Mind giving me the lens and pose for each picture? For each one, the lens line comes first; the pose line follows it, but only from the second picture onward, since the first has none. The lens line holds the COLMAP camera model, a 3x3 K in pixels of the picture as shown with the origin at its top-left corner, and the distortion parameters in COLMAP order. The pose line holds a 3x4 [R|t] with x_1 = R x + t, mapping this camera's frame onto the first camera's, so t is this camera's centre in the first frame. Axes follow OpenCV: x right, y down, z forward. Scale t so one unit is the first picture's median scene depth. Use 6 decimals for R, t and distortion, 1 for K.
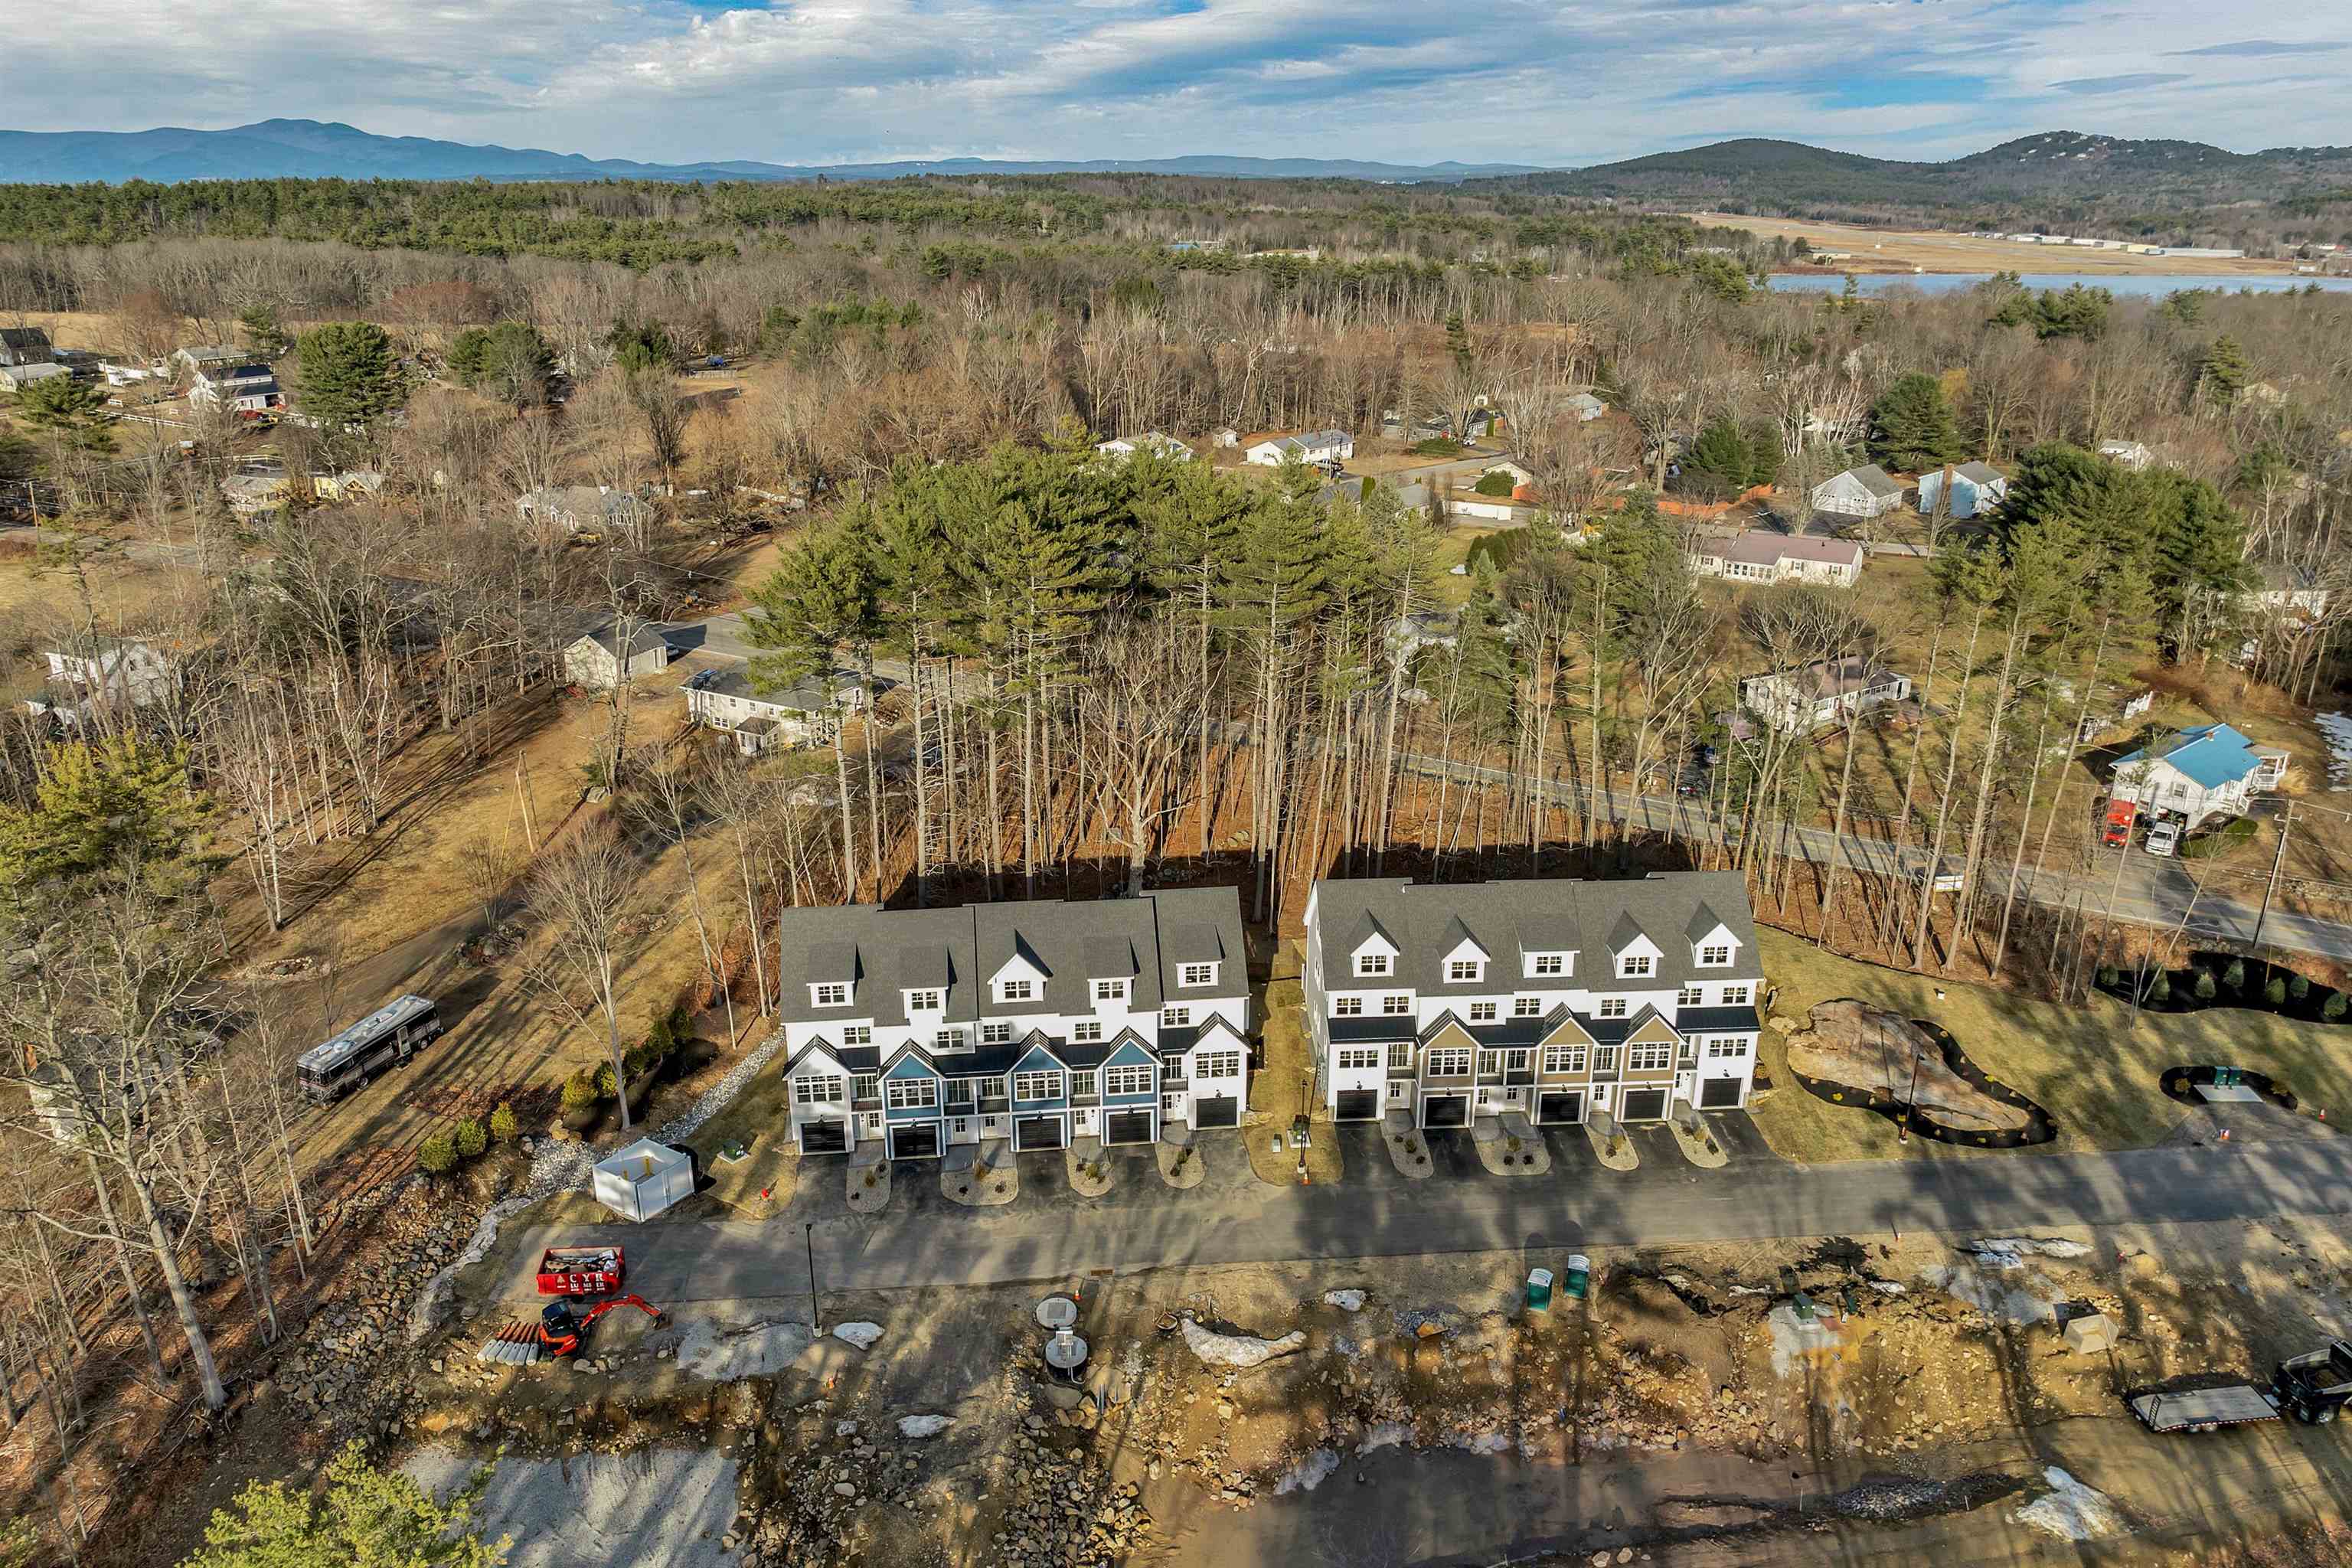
lens RADIAL K [[1666.2, 0, 1169.8], [0, 1666.2, 898.4], [0, 0, 1]] dist [-0.063474, 0.032764]
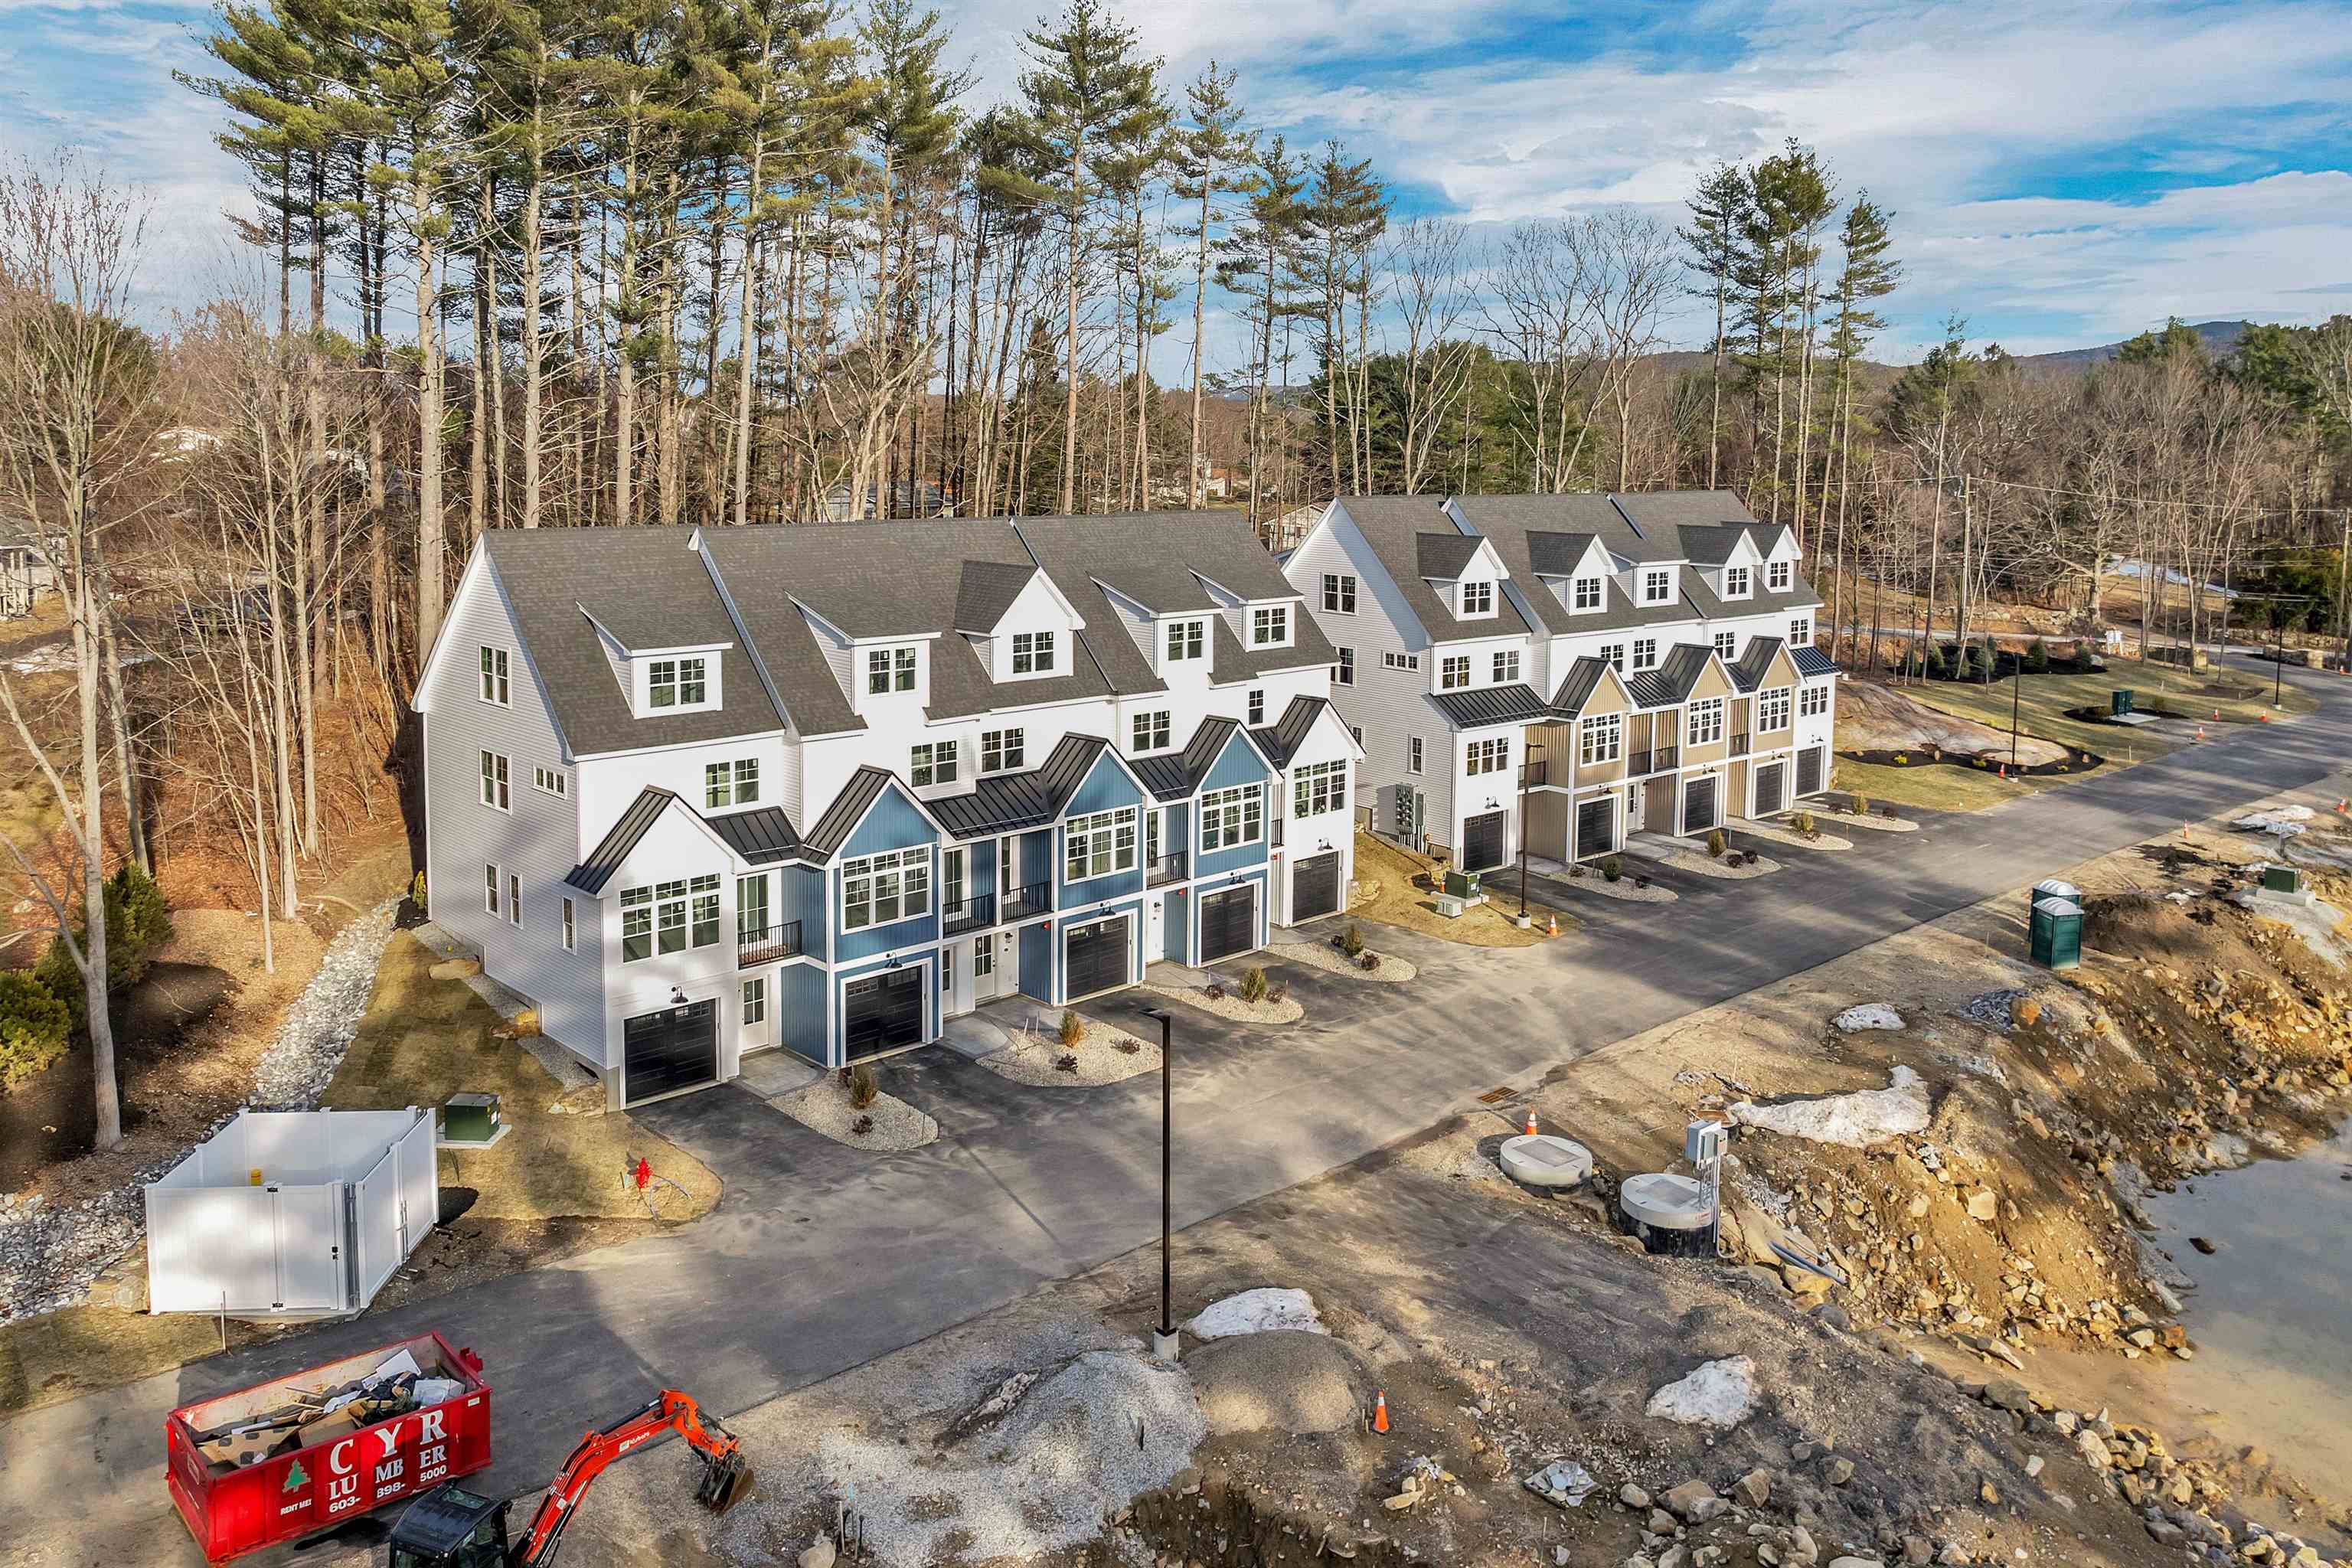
lens RADIAL K [[1786.5, 0, 1167.3], [0, 1786.5, 607.3], [0, 0, 1]] dist [-0.075781, 0.045318]
pose [[0.789526, -0.042339, 0.612255, -0.373312], [0.231341, 0.944558, -0.233004, 0.170300], [-0.568445, 0.325603, 0.755548, 0.565950]]
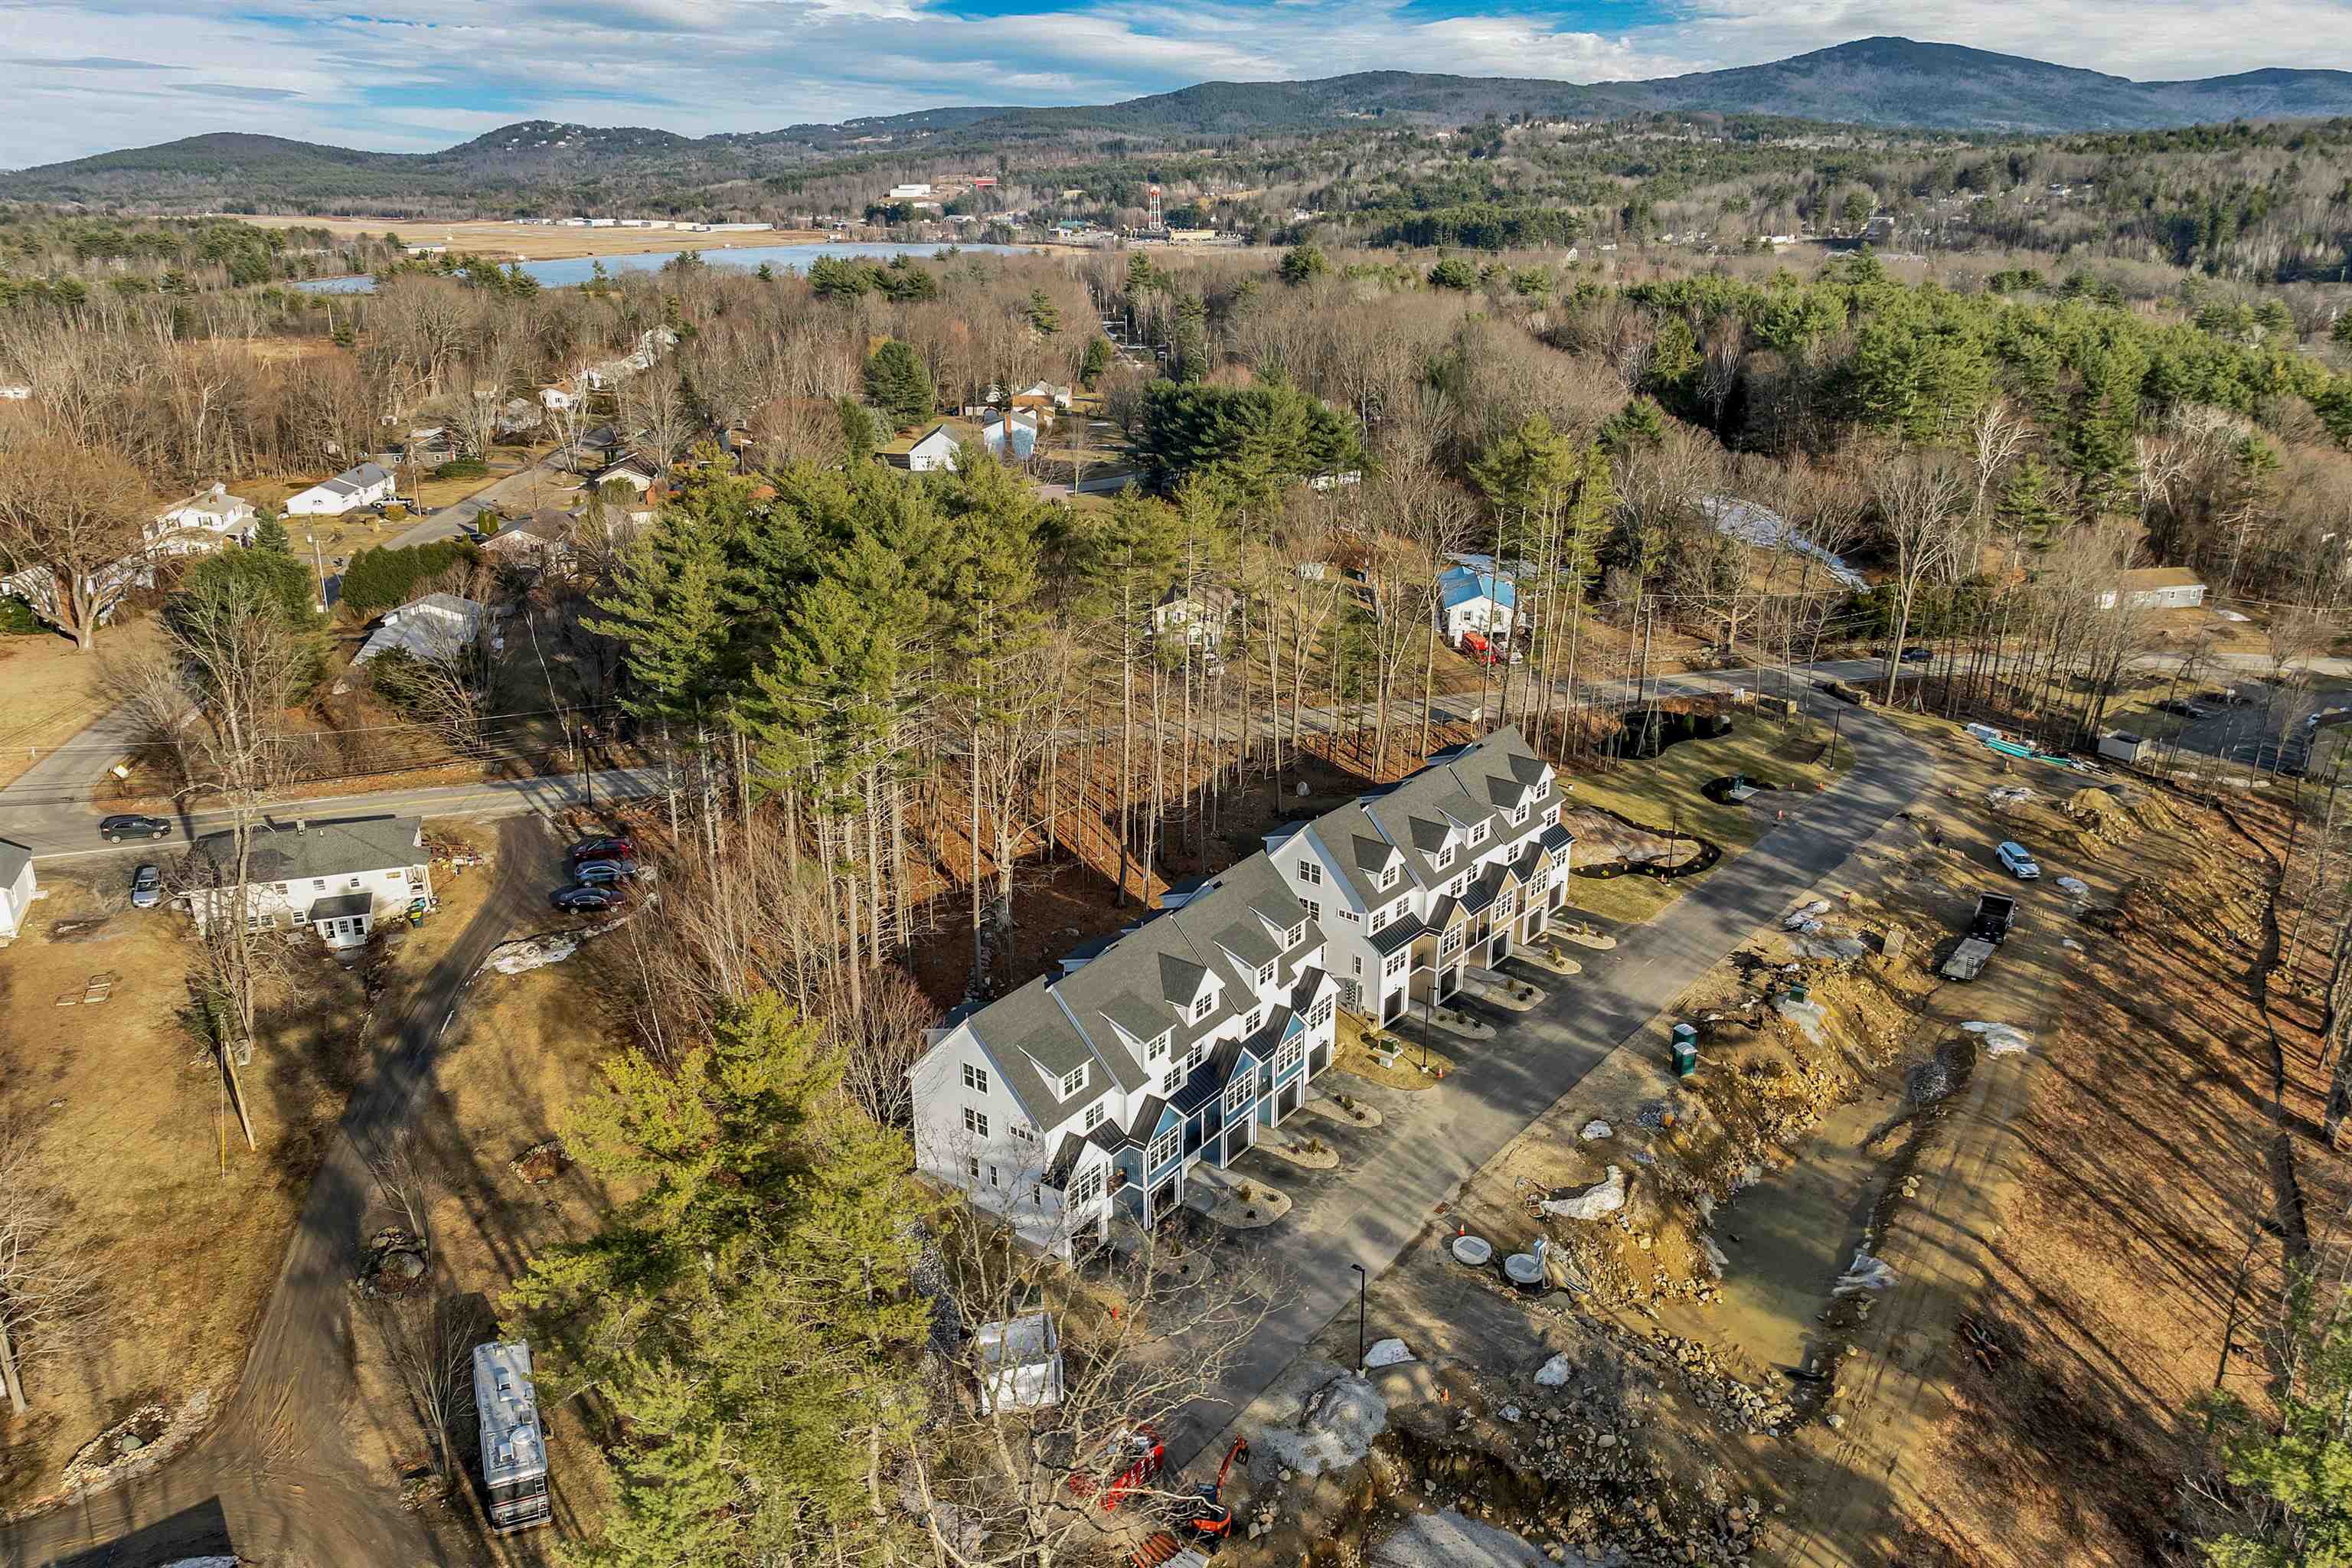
lens RADIAL K [[1666.2, 0, 1169.8], [0, 1666.2, 898.4], [0, 0, 1]] dist [-0.063474, 0.032764]
pose [[0.674358, -0.301754, 0.673934, -0.725060], [0.298812, 0.946138, 0.124634, -0.128480], [-0.675243, 0.117332, 0.728203, 0.294150]]
